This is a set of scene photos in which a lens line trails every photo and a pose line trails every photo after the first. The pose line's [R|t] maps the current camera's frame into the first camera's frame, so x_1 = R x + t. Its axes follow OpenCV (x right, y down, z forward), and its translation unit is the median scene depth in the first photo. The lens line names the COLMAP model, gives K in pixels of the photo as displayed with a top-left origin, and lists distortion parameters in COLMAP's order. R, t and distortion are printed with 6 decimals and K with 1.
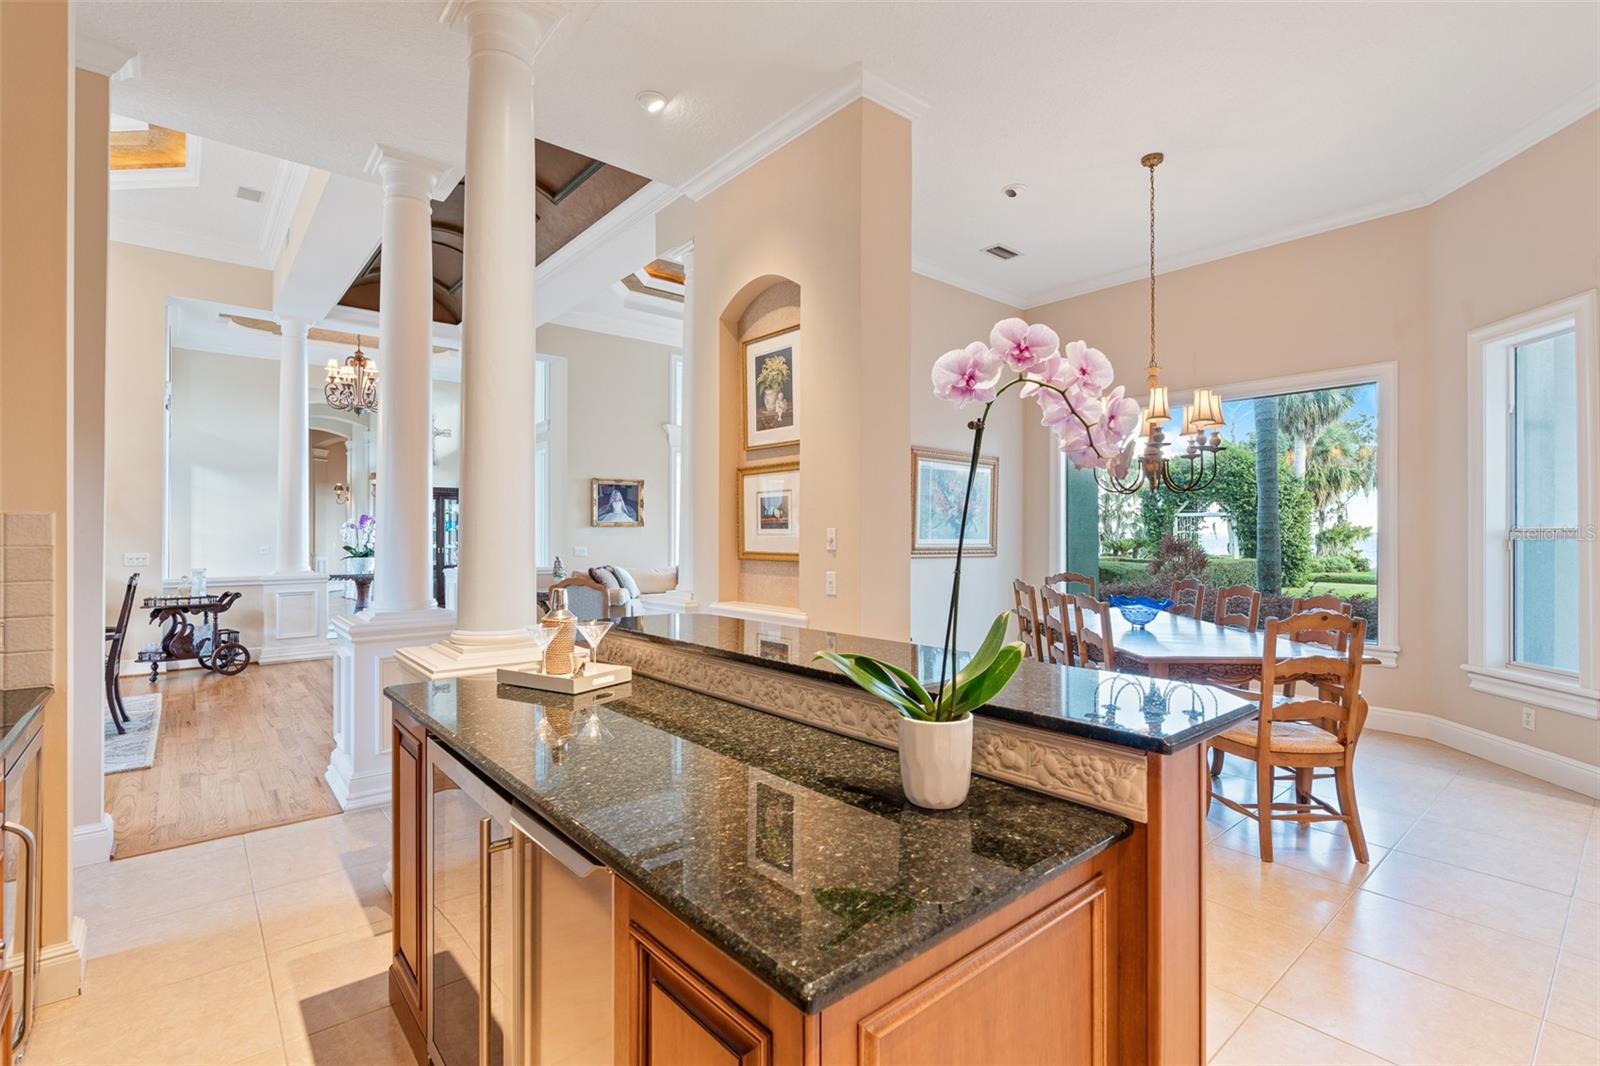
lens RADIAL K [[724.3, 0, 803.7], [0, 724.3, 517.5], [0, 0, 1]] dist [-0.002686, -0.000219]
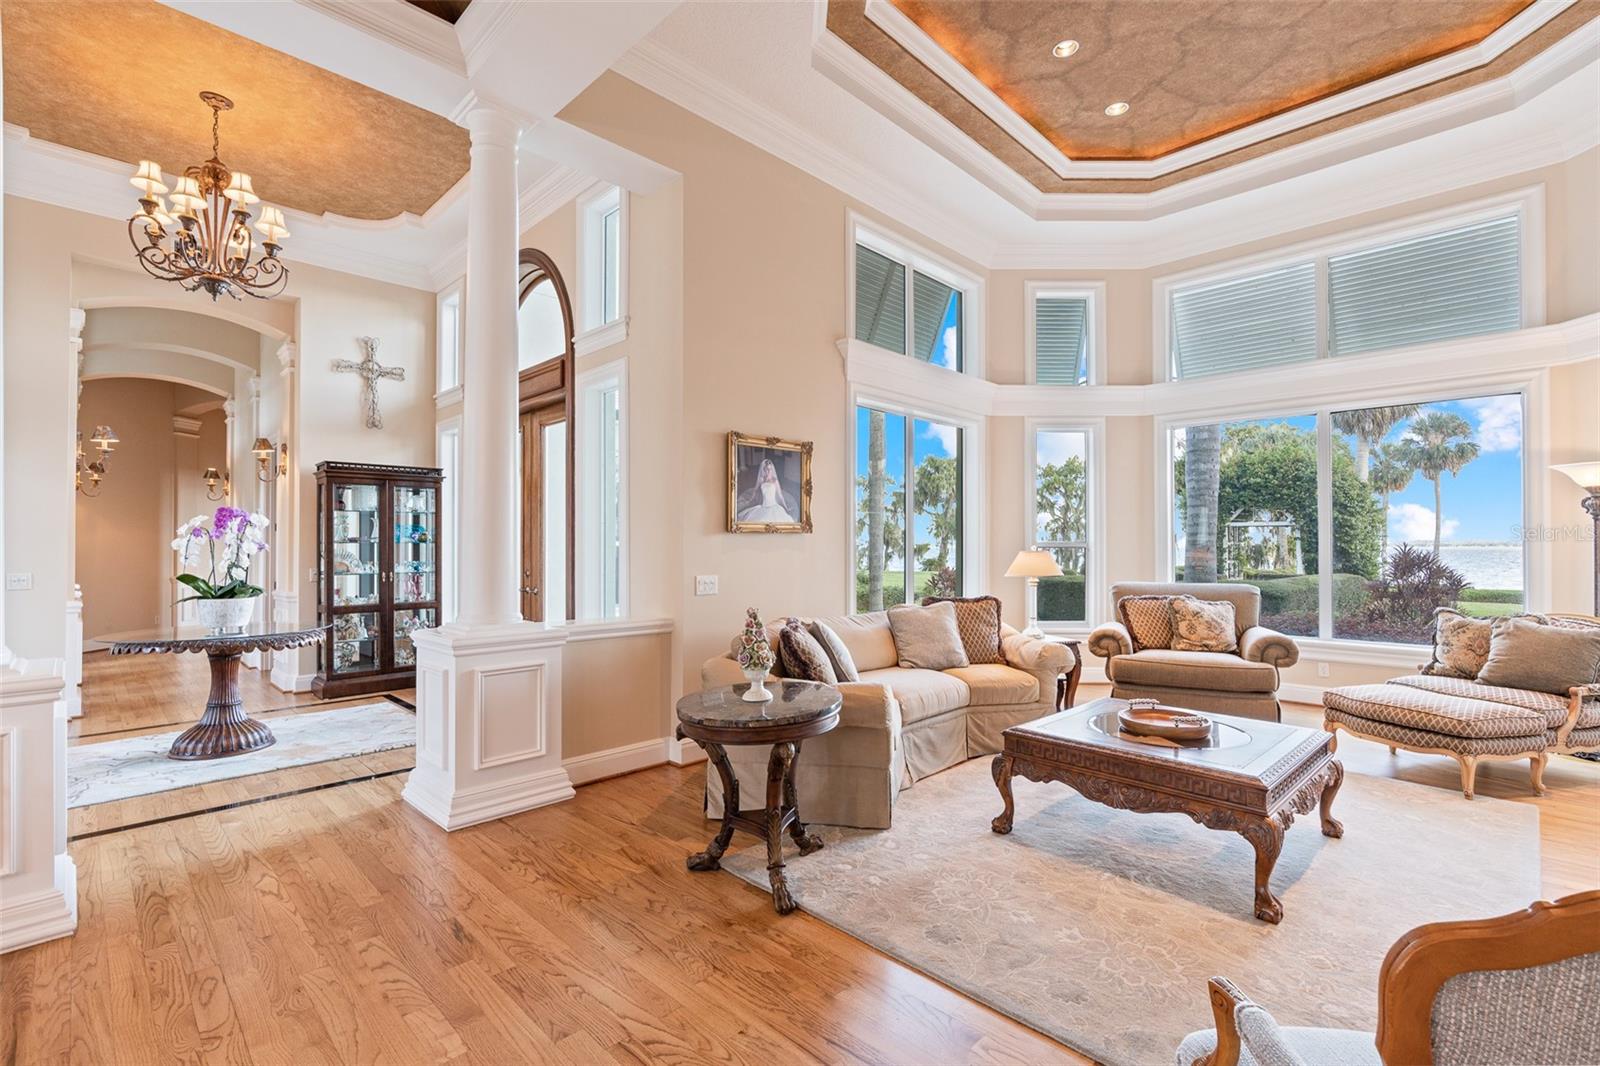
lens RADIAL K [[716.1, 0, 800.0], [0, 716.1, 533.0], [0, 0, 1]] dist [0.001201, 0.000569]
pose [[0.996683, 0.000529, 0.081376, -0.288848], [-0.000933, 0.999987, 0.004928, 0.010643], [-0.081372, -0.004987, 0.996671, 0.531180]]
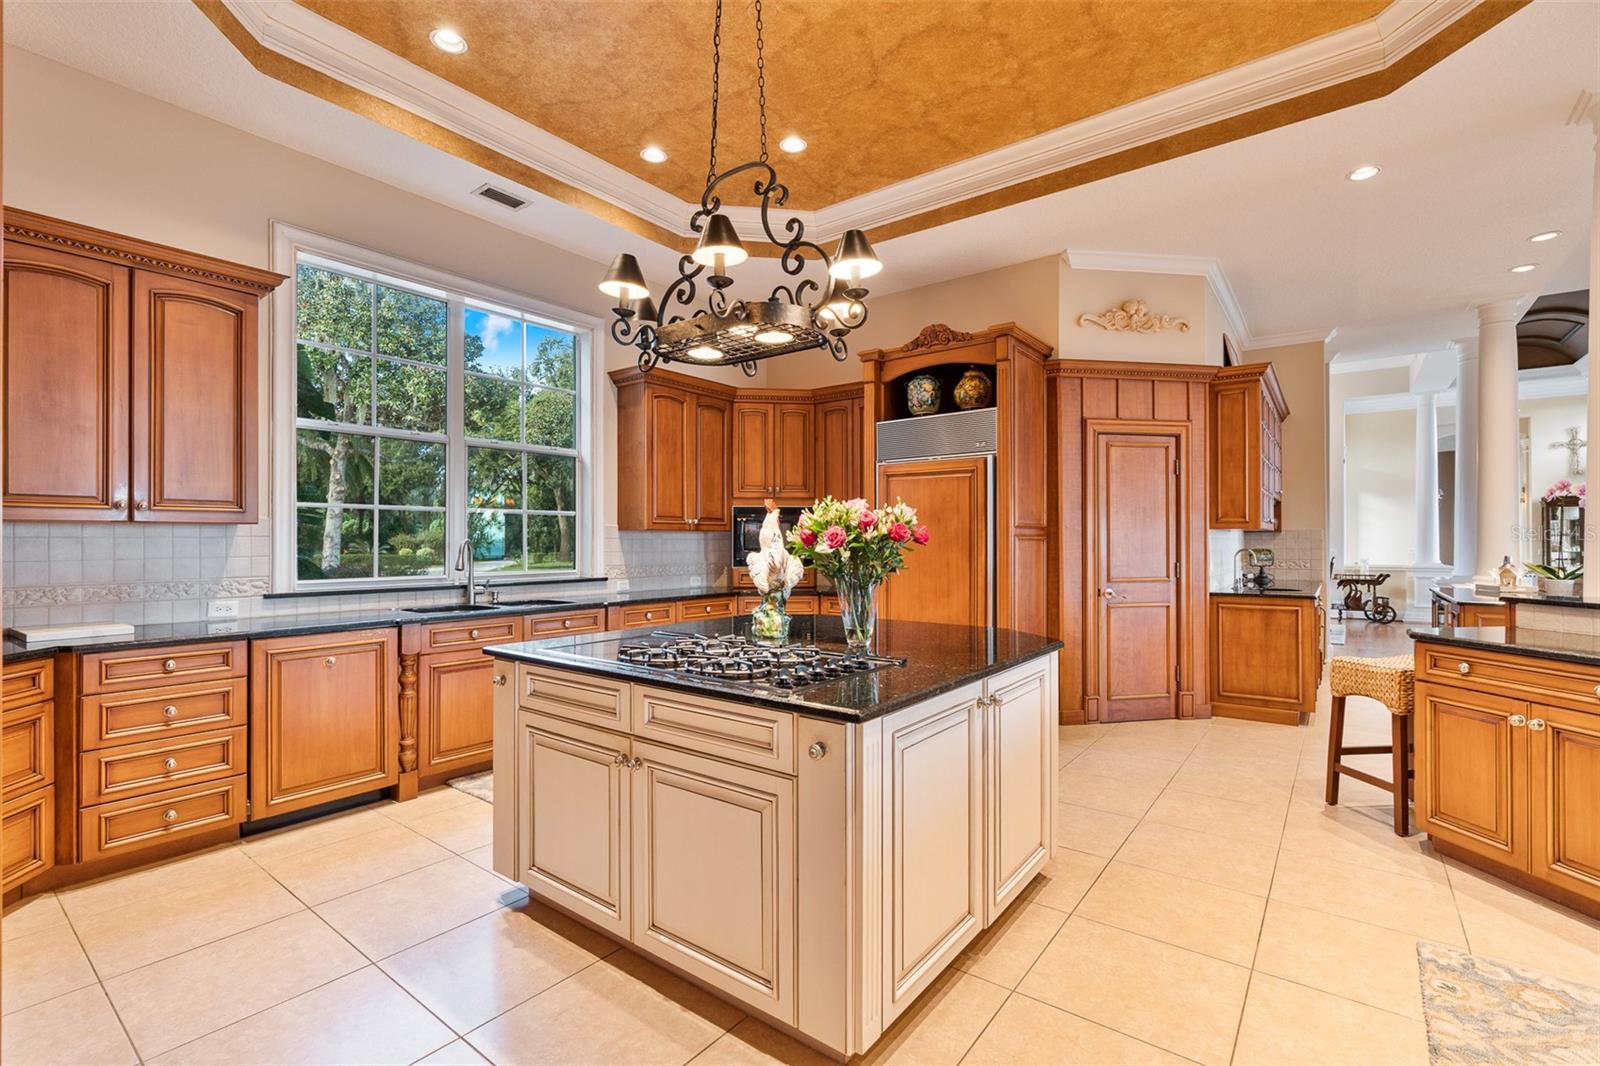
lens RADIAL K [[716.1, 0, 800.0], [0, 716.1, 533.0], [0, 0, 1]] dist [0.001201, 0.000569]
pose [[0.209589, -0.000327, -0.977790, 0.369524], [0.017258, 0.999845, 0.003364, -0.011904], [0.977637, -0.017580, 0.209562, -0.450269]]
